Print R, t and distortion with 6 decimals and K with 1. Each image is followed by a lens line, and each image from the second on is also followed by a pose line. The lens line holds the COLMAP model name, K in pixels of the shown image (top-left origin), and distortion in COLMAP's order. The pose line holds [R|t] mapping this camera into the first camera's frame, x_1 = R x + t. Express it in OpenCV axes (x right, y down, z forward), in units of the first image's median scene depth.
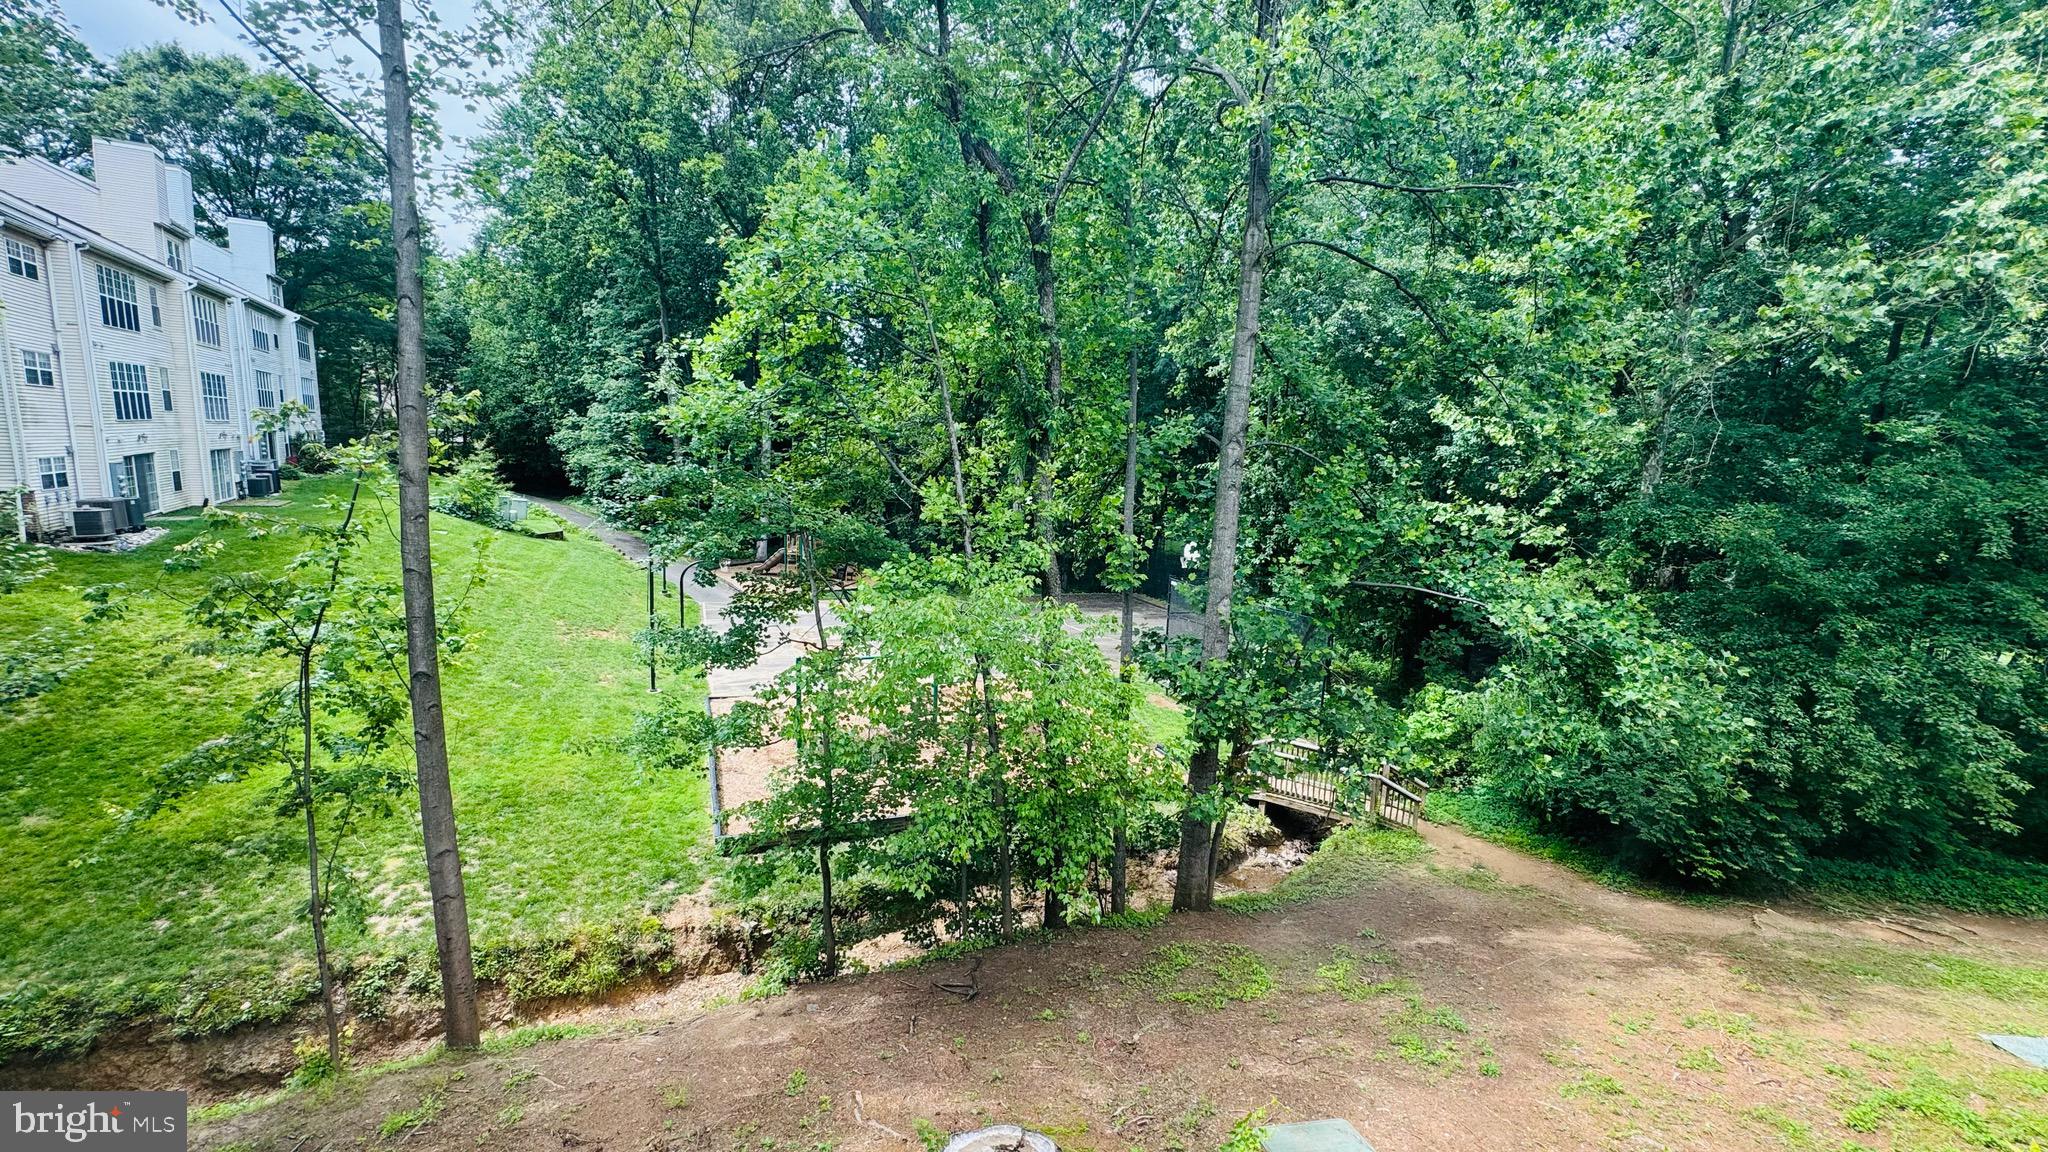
lens RADIAL K [[826.0, 0, 1056.8], [0, 826.0, 590.8], [0, 0, 1]] dist [-0.000122, 0.000040]
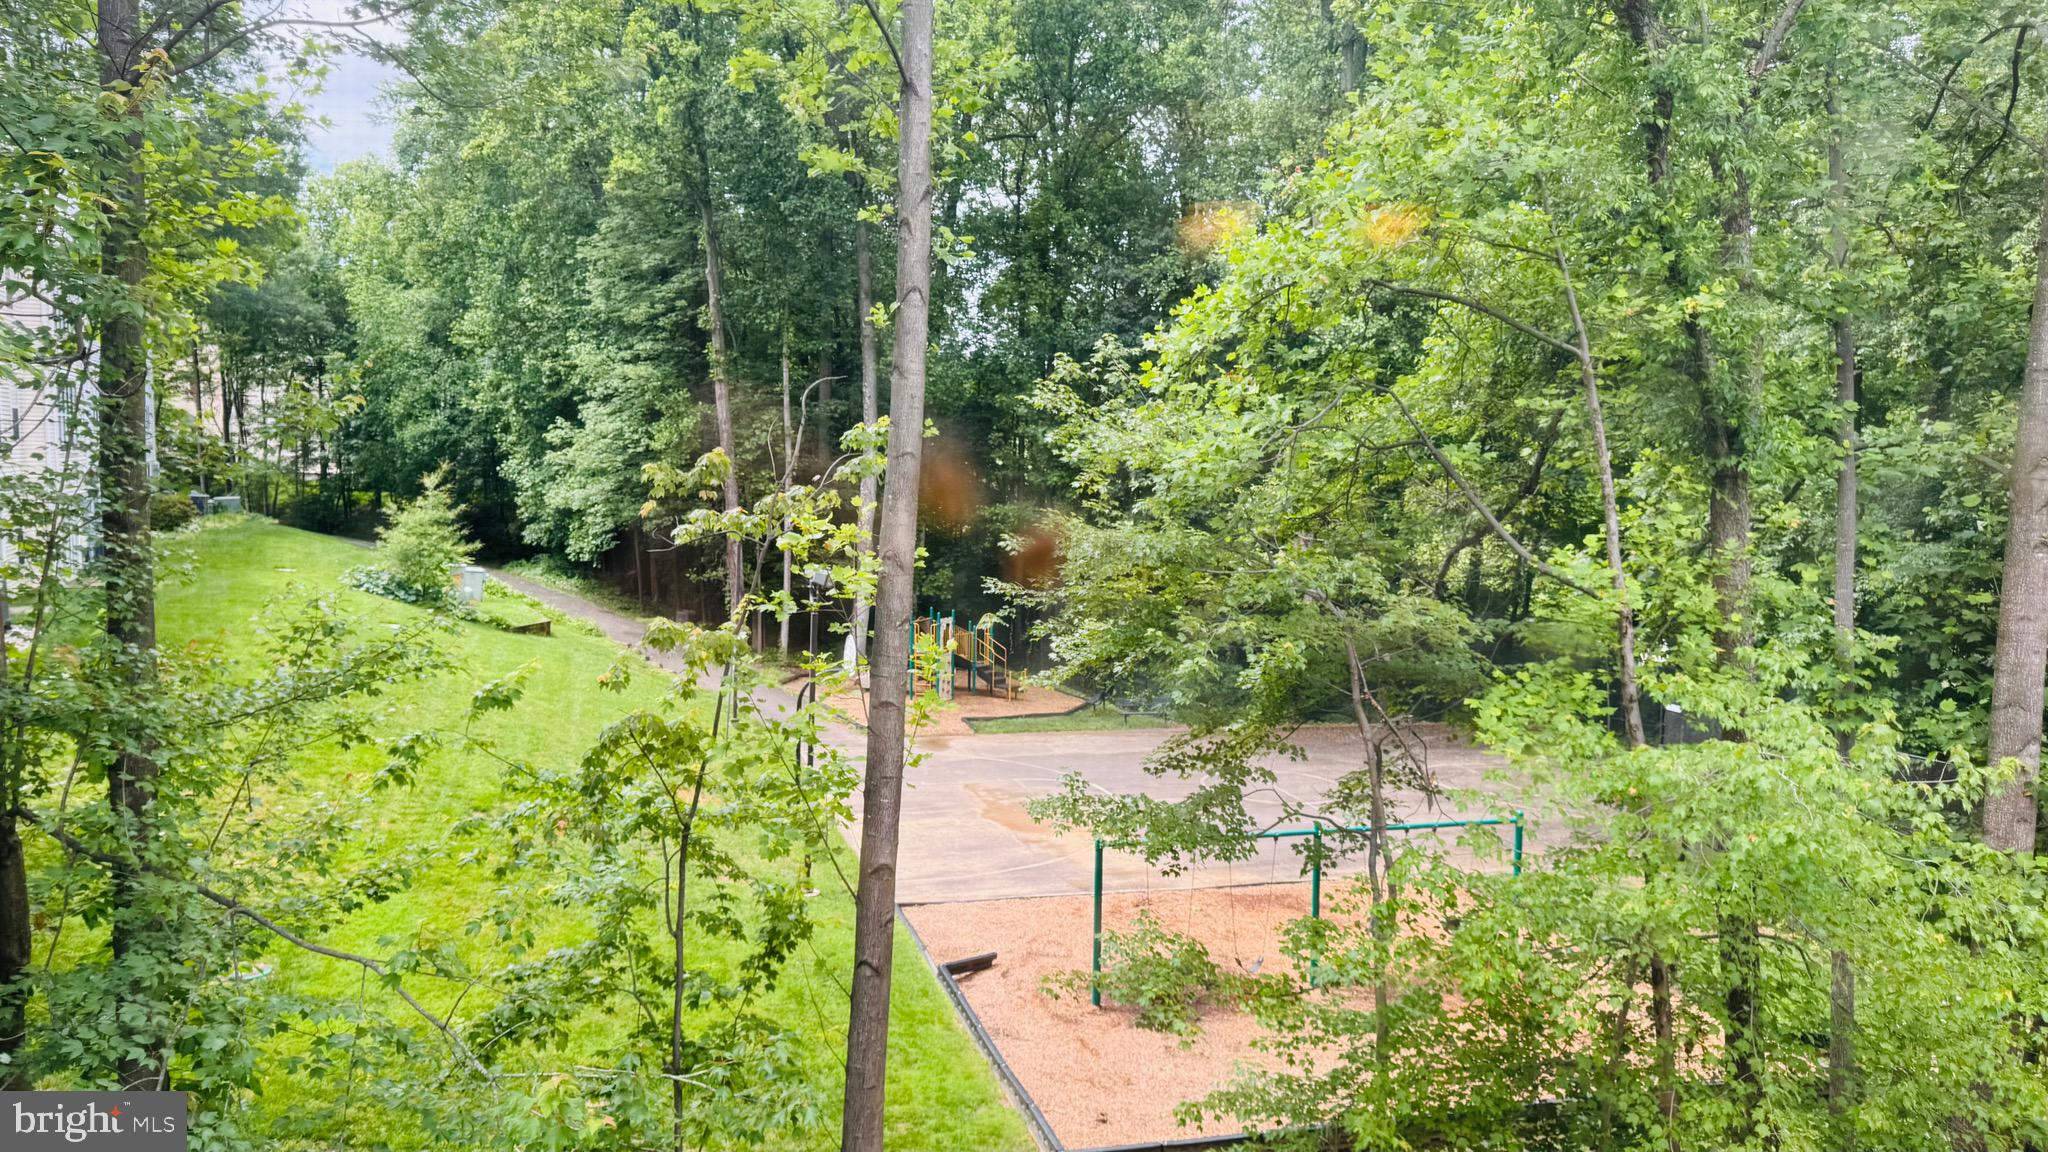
lens RADIAL K [[1508.4, 0, 1024.0], [0, 1508.4, 576.0], [0, 0, 1]] dist [-0.001959, -0.000326]
pose [[0.993789, -0.015867, -0.110146, -0.144430], [0.005918, 0.995918, -0.090072, -0.004831], [0.111125, 0.088861, 0.989826, -0.041122]]
